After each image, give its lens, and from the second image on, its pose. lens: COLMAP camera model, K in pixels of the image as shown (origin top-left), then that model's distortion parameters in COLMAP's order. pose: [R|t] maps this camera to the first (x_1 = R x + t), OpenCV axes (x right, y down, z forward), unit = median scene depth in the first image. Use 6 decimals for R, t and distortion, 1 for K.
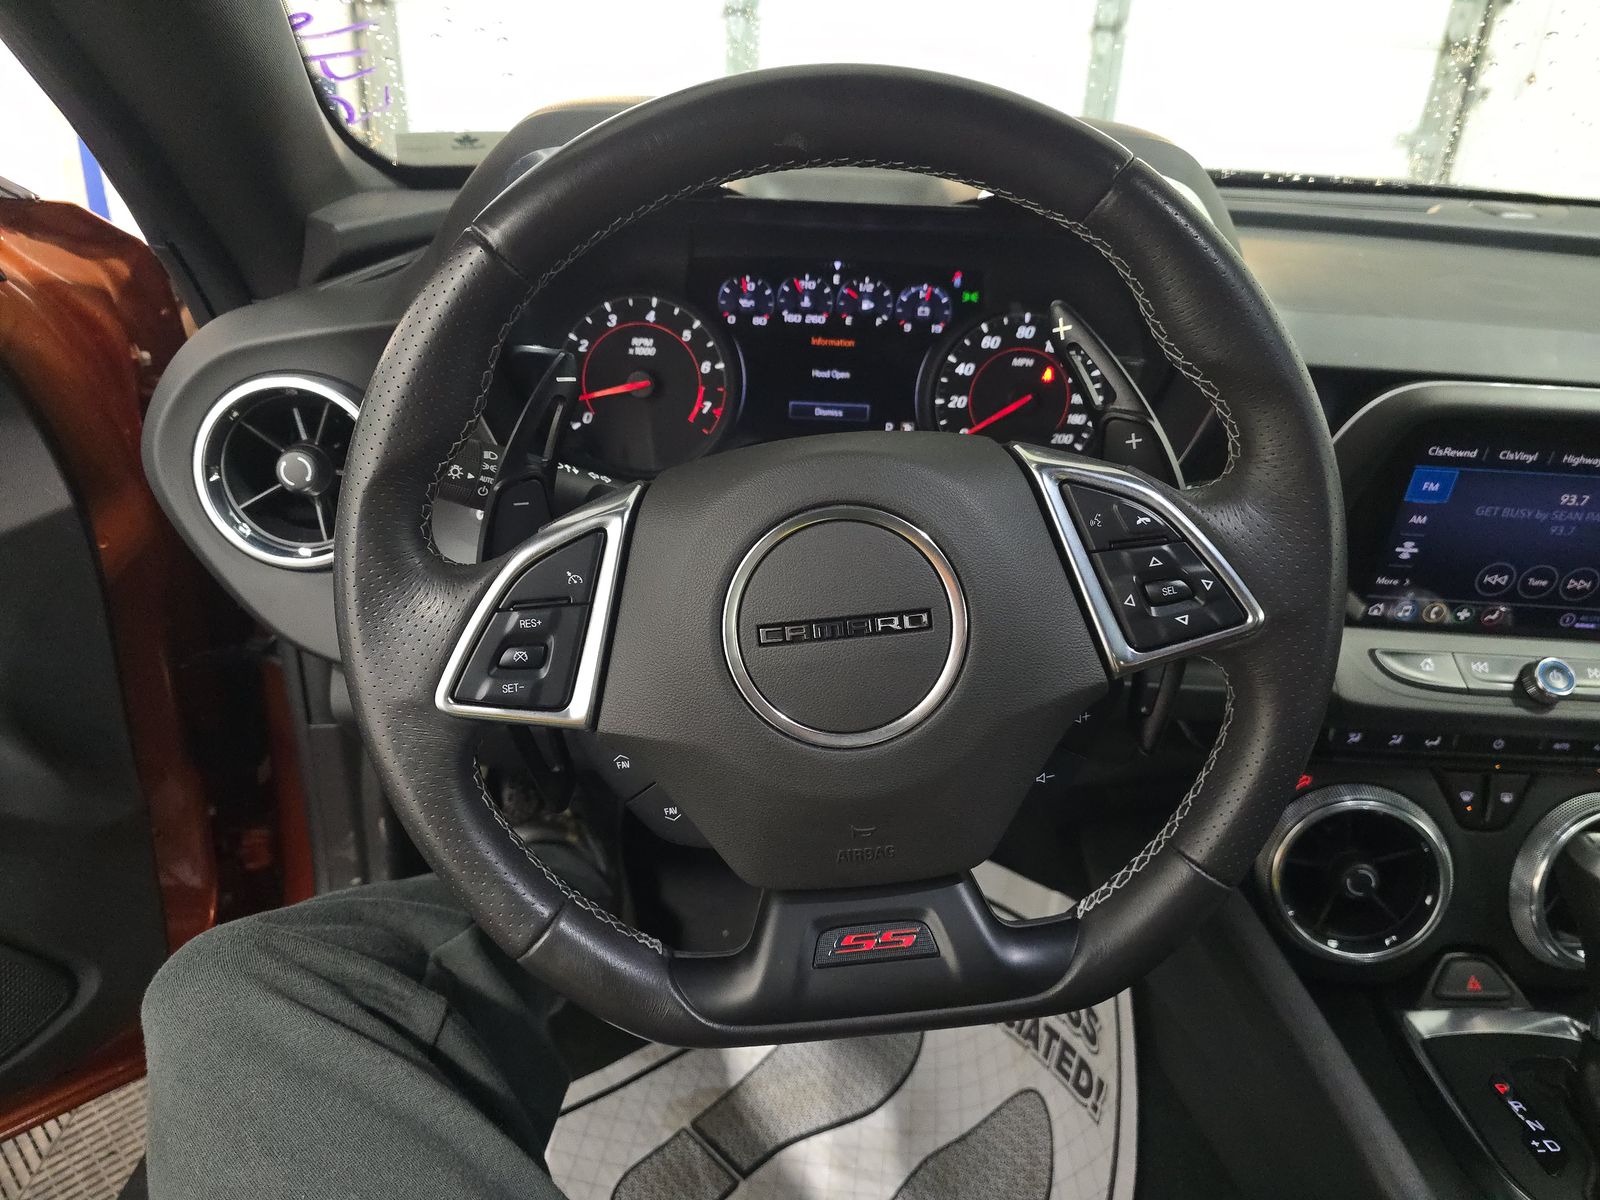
lens RADIAL K [[1072.9, 0, 792.9], [0, 1072.9, 602.3], [0, 0, 1]] dist [0.060635, -0.051507]
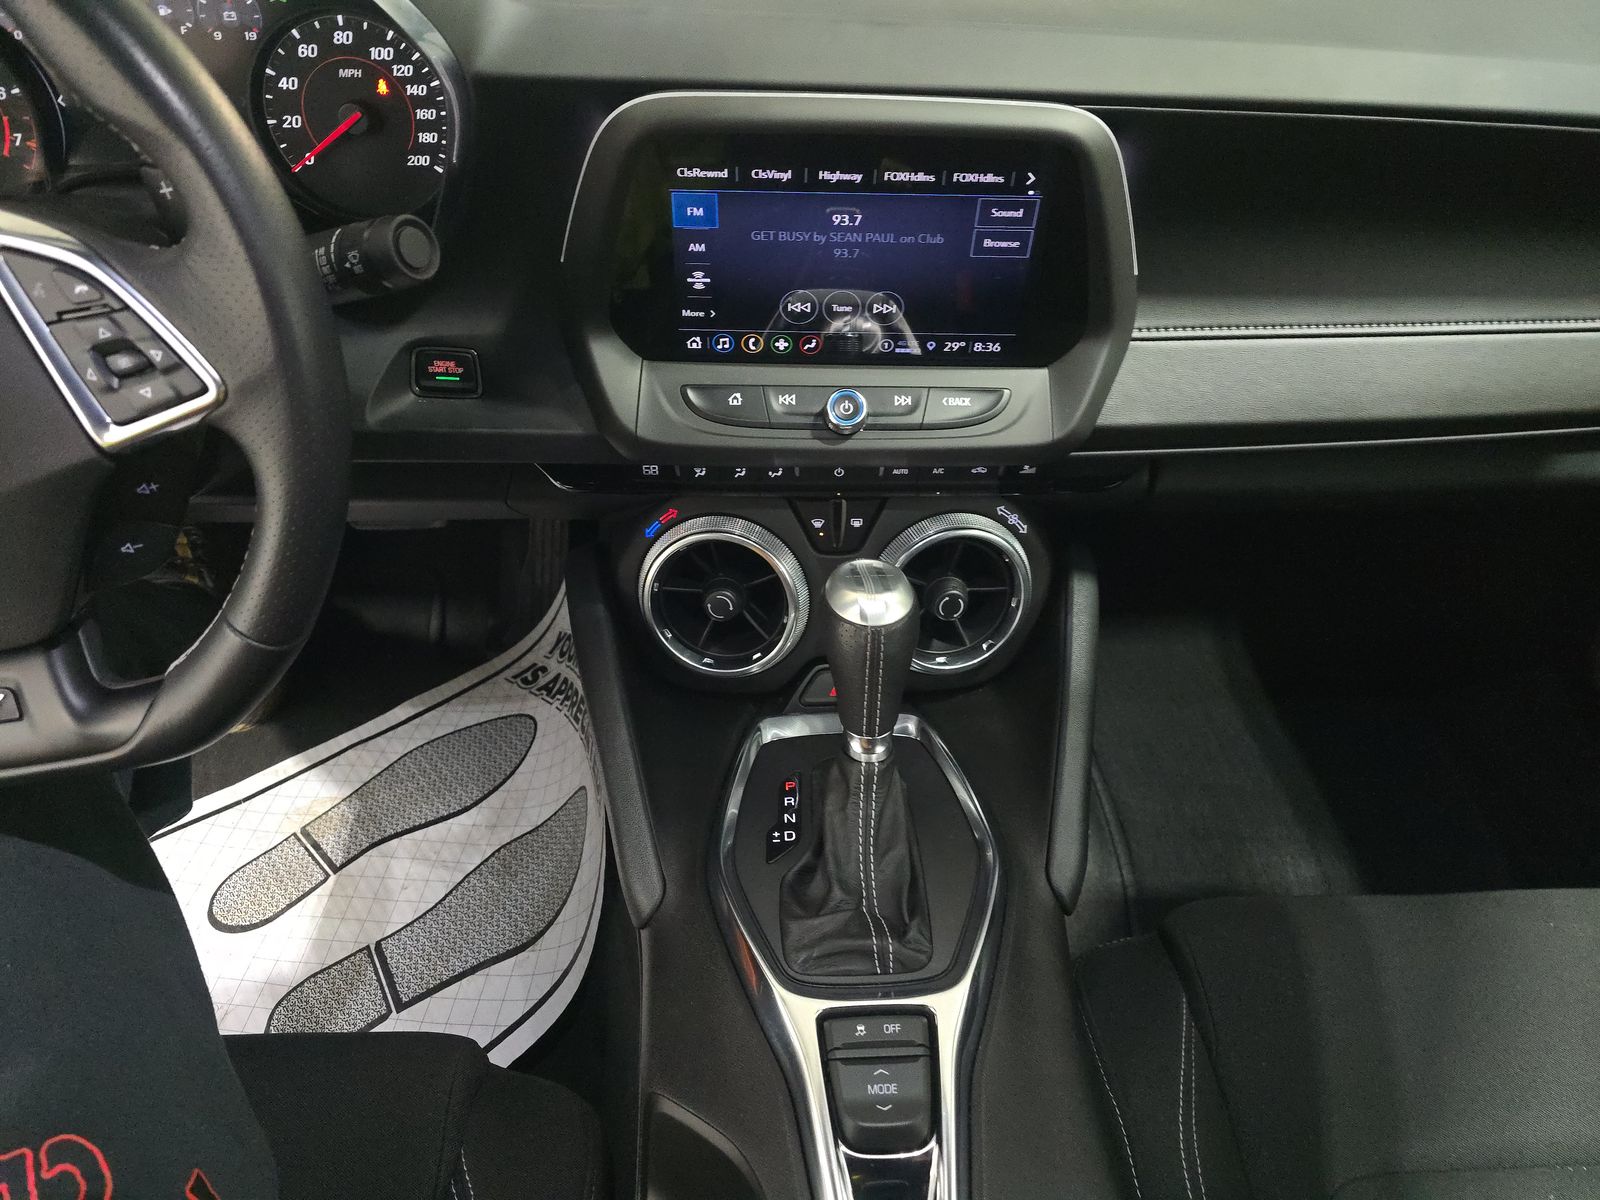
lens RADIAL K [[1091.9, 0, 800.0], [0, 1091.9, 600.0], [0, 0, 1]] dist [0.059582, -0.045820]
pose [[0.999087, -0.034476, -0.025224, 0.623956], [0.039865, 0.964640, 0.260538, -0.022472], [0.015350, -0.261305, 0.965134, -0.019229]]
